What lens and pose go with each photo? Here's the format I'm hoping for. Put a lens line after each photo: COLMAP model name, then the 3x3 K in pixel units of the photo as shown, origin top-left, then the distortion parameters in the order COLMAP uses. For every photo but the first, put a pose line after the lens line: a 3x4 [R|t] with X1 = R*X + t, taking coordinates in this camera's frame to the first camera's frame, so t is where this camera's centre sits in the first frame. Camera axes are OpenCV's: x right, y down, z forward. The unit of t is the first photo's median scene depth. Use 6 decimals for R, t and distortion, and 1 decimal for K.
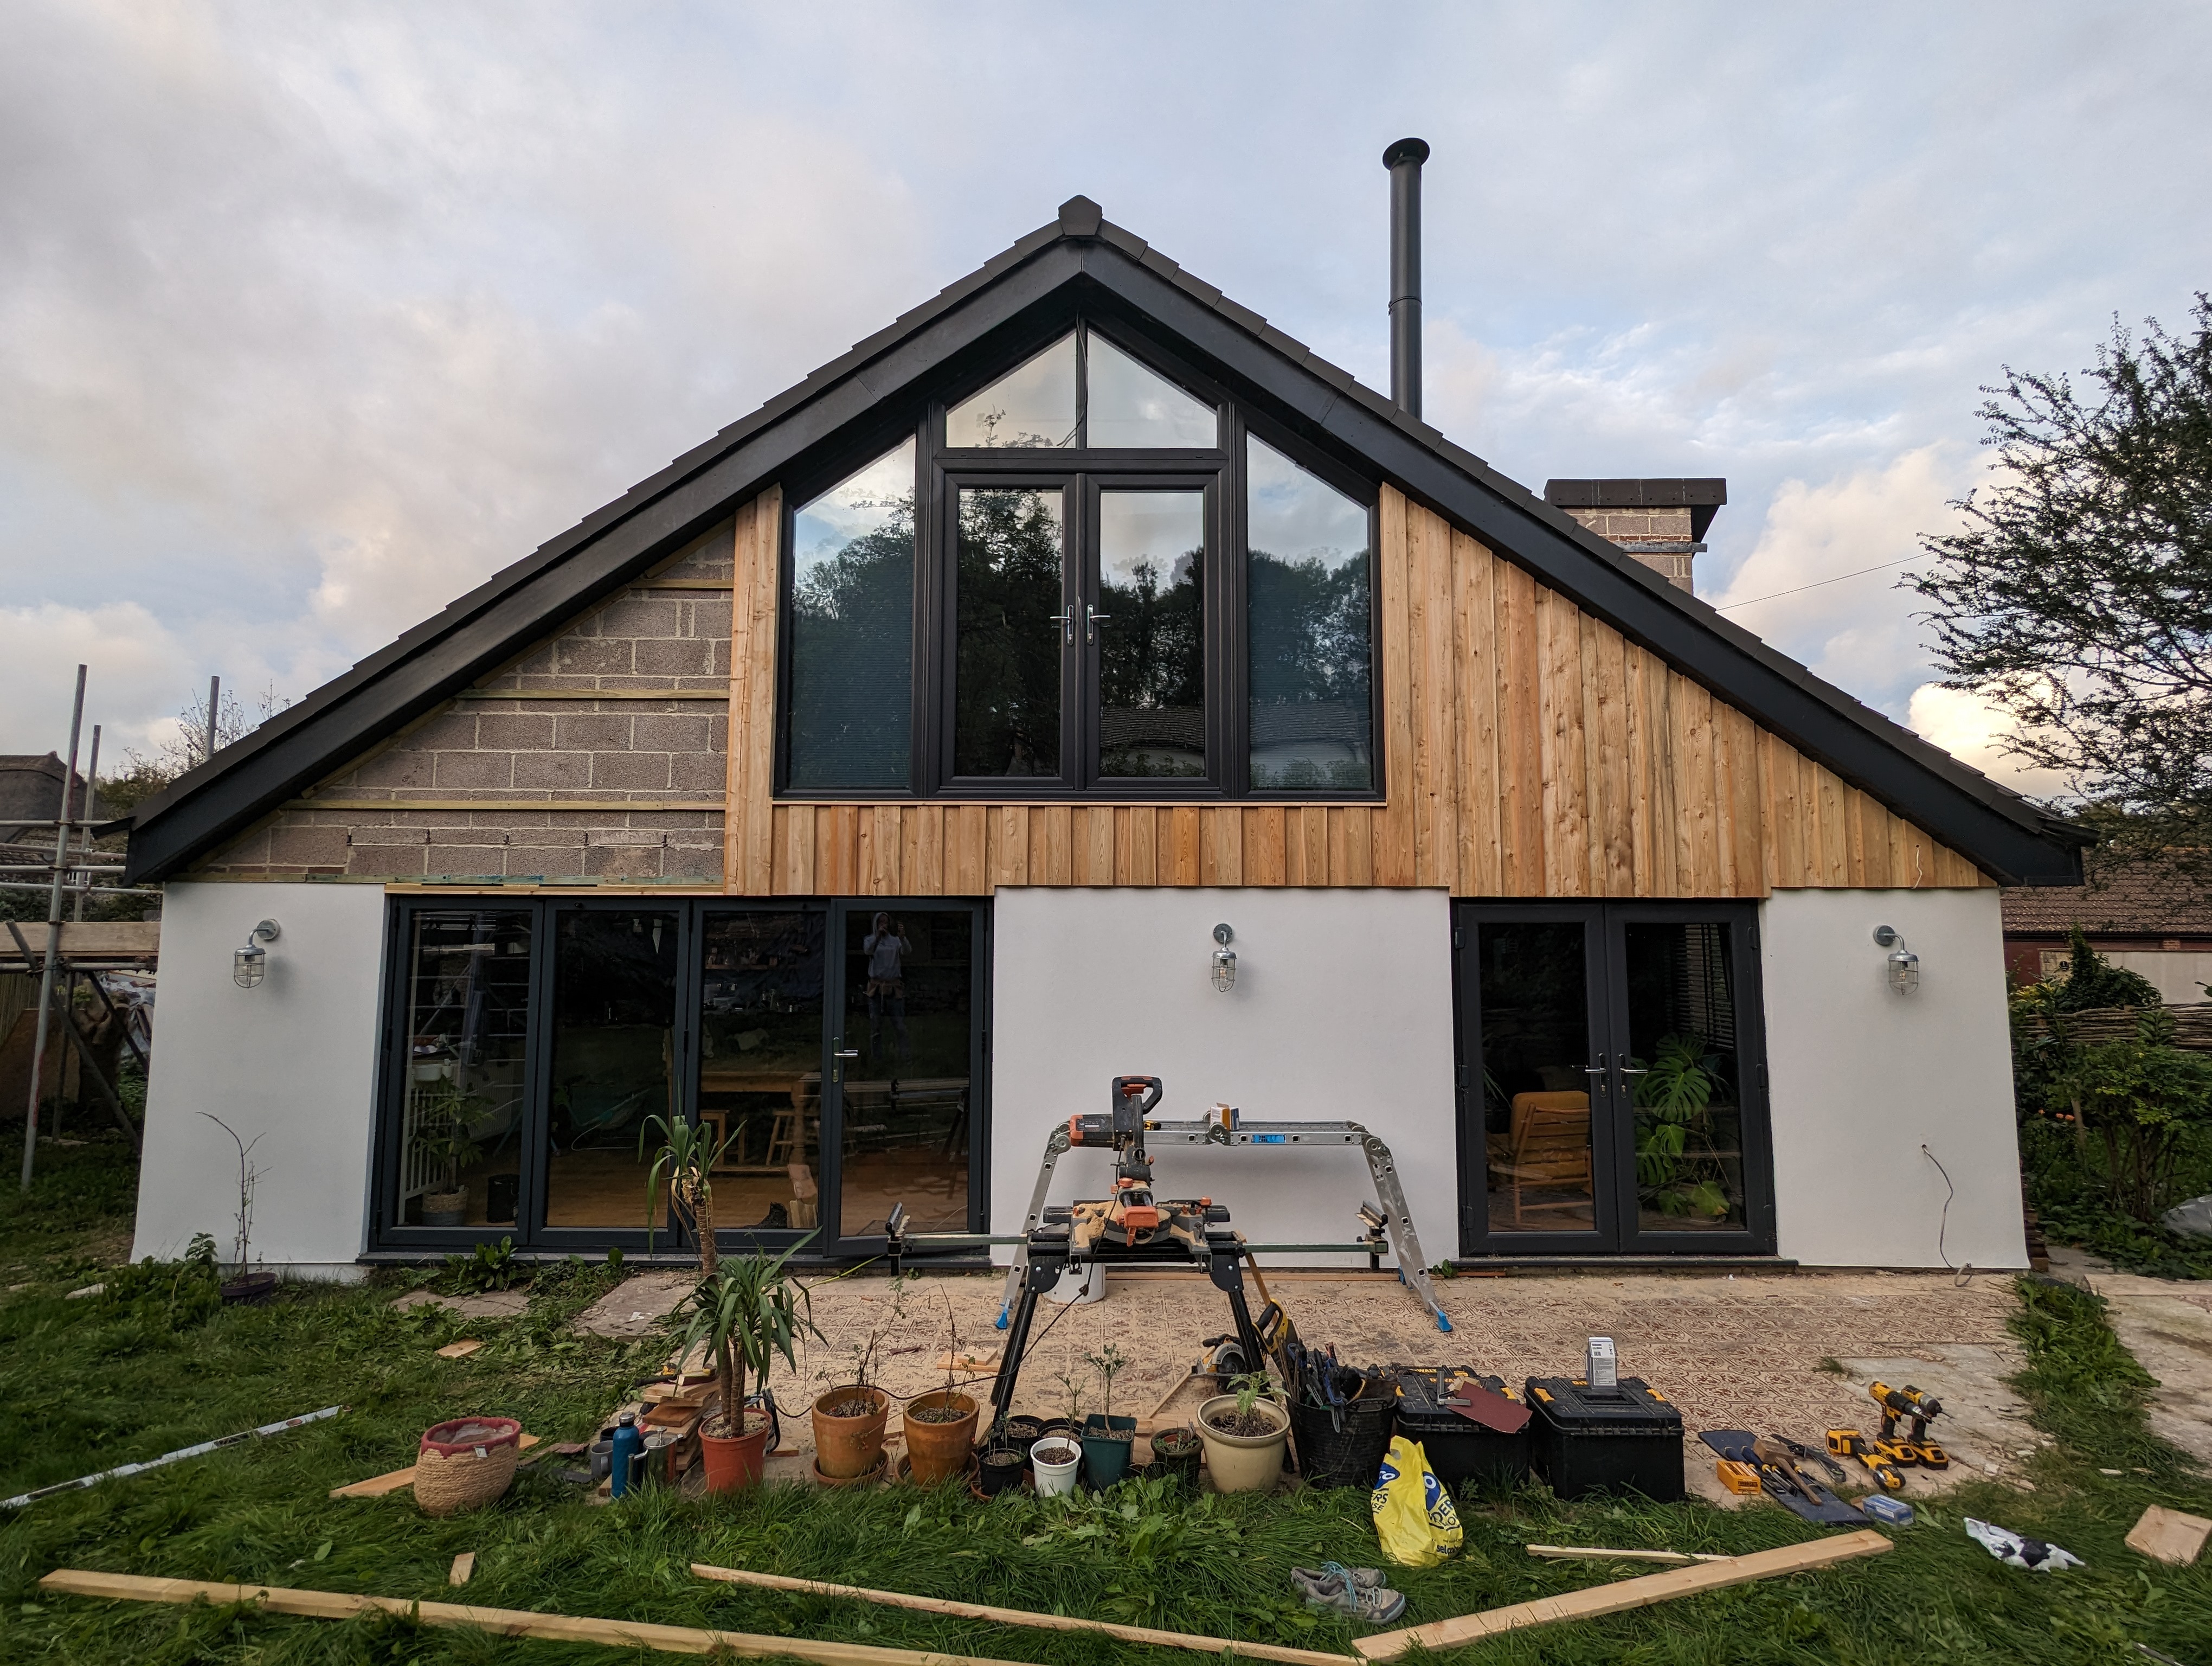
lens RADIAL K [[1048.3, 0, 1103.4], [0, 1048.3, 833.0], [0, 0, 1]] dist [-0.001375, -0.000443]
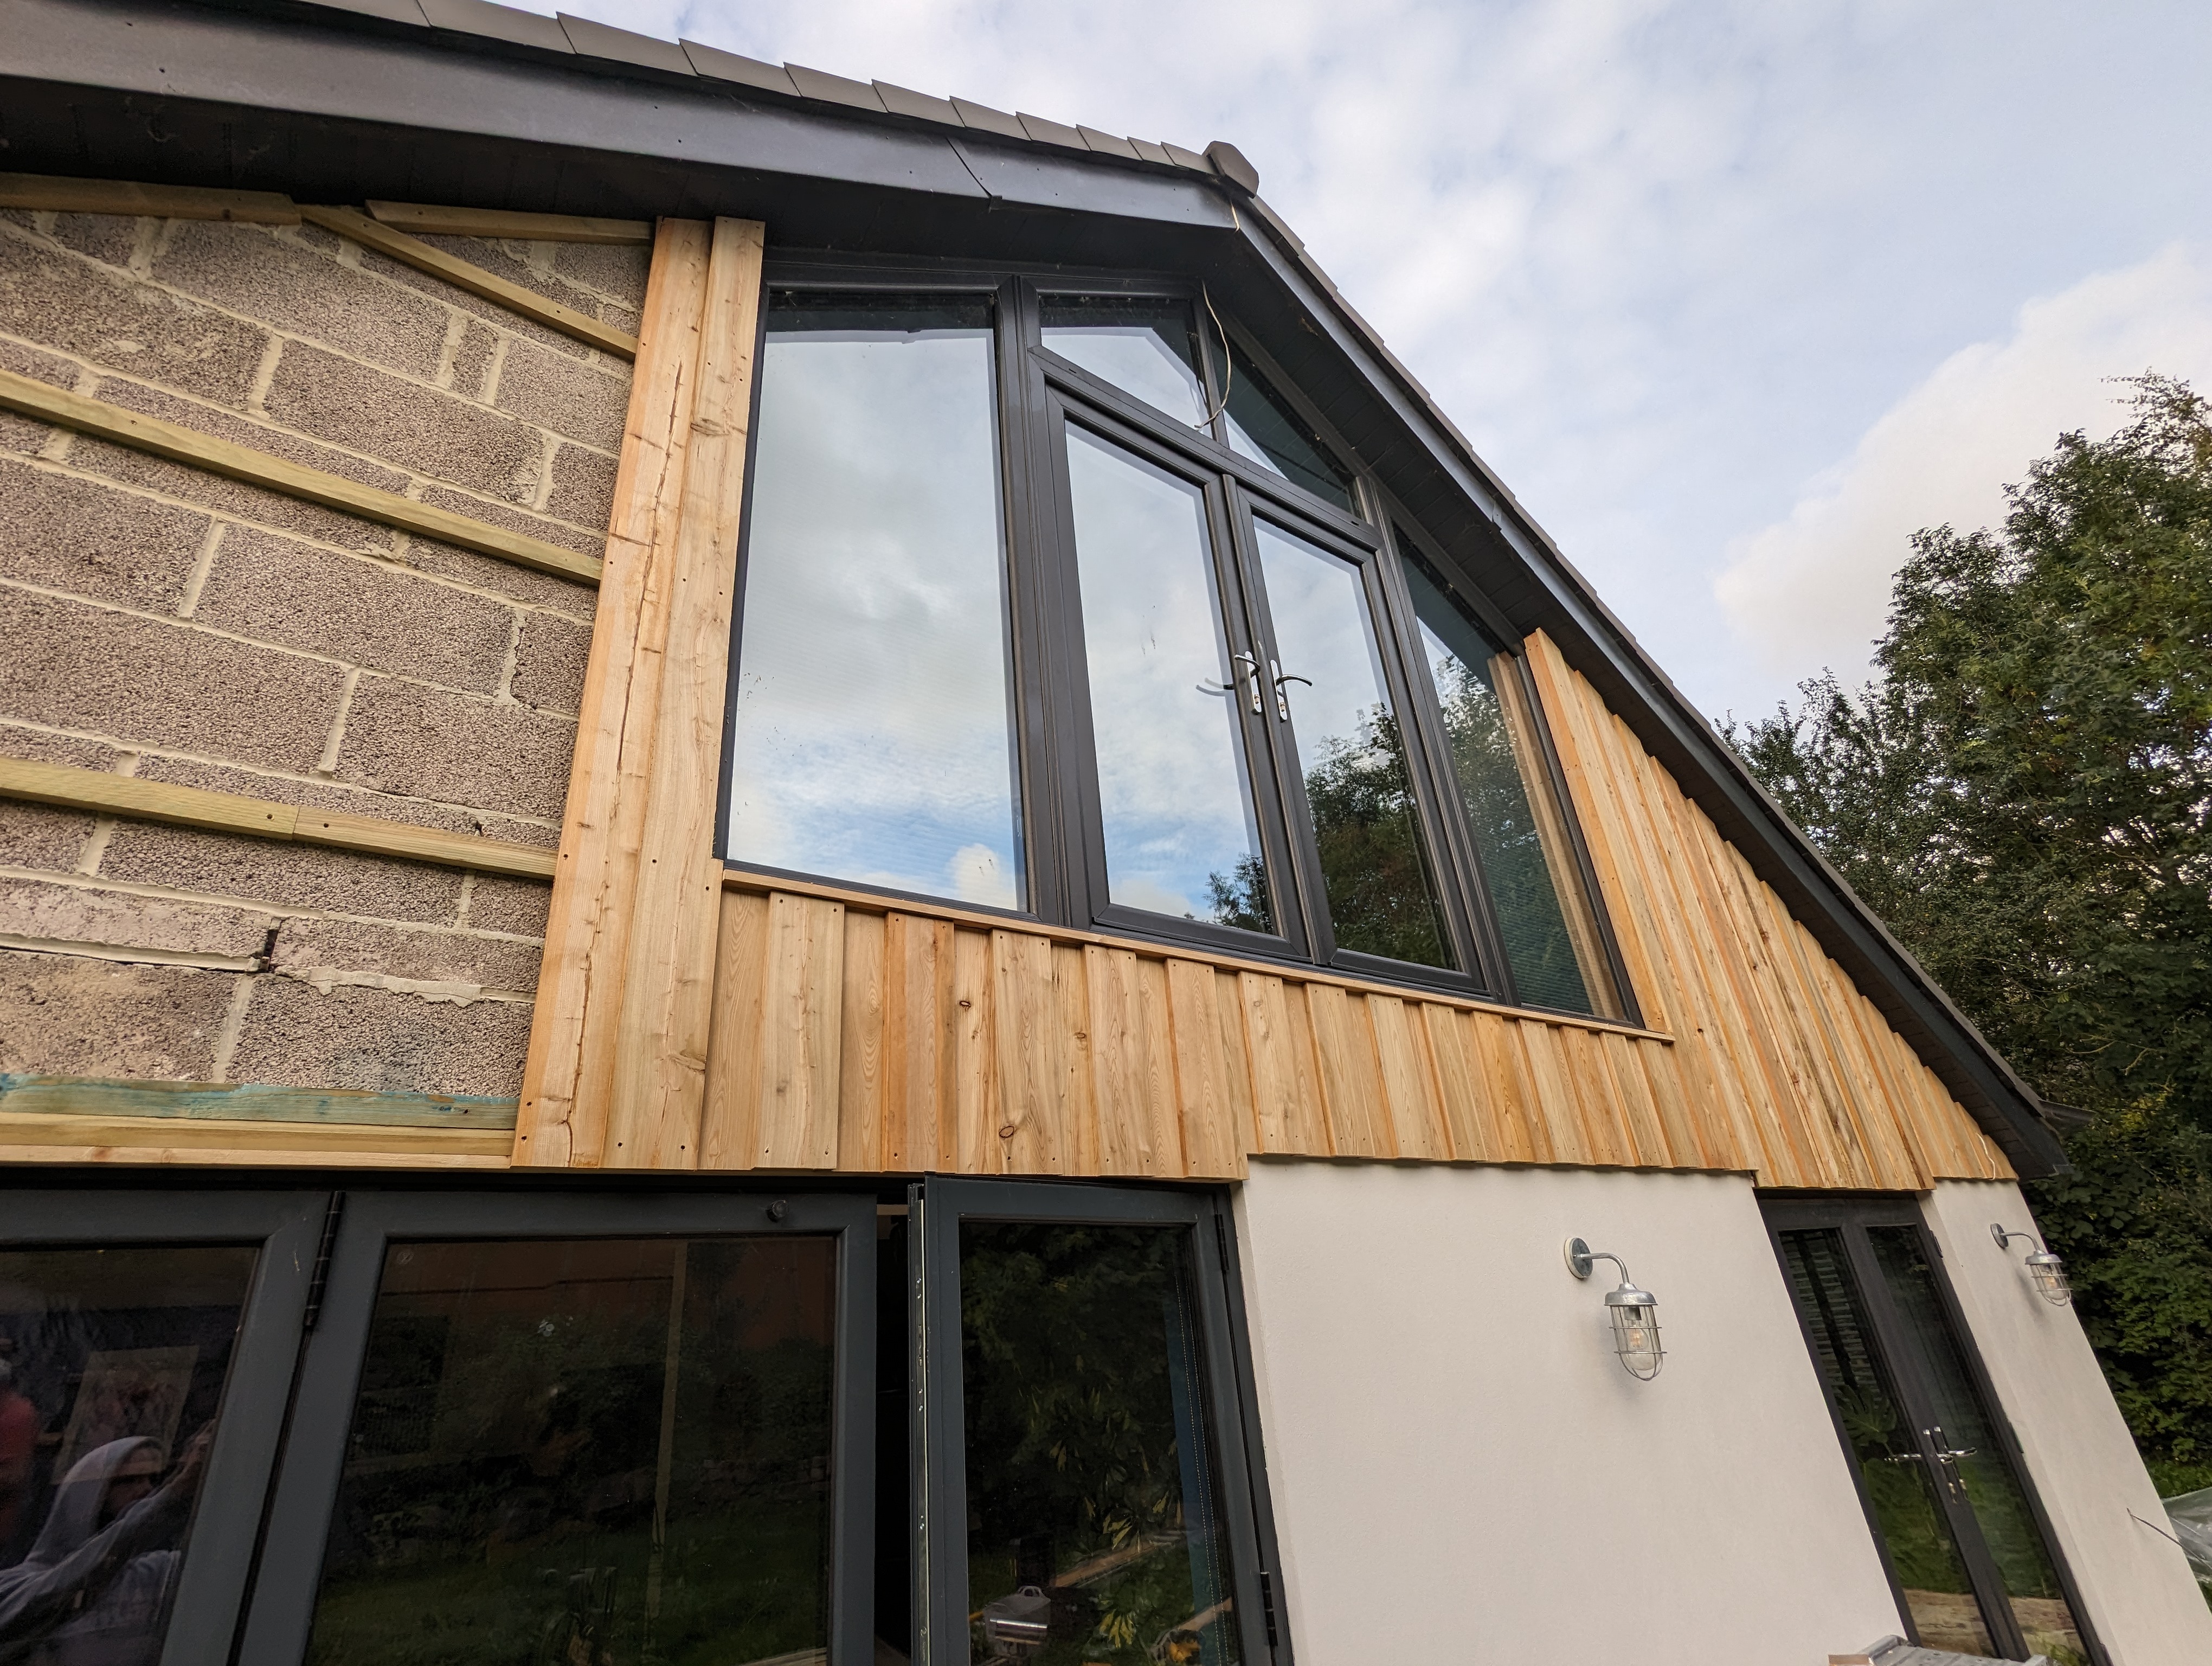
lens RADIAL K [[1023.4, 0, 1074.9], [0, 1023.4, 841.4], [0, 0, 1]] dist [0.003307, 0.000372]
pose [[0.814435, 0.191632, 0.547698, -0.400063], [0.020451, 0.933826, -0.357143, 0.077310], [-0.579894, 0.302071, 0.756621, 0.683627]]
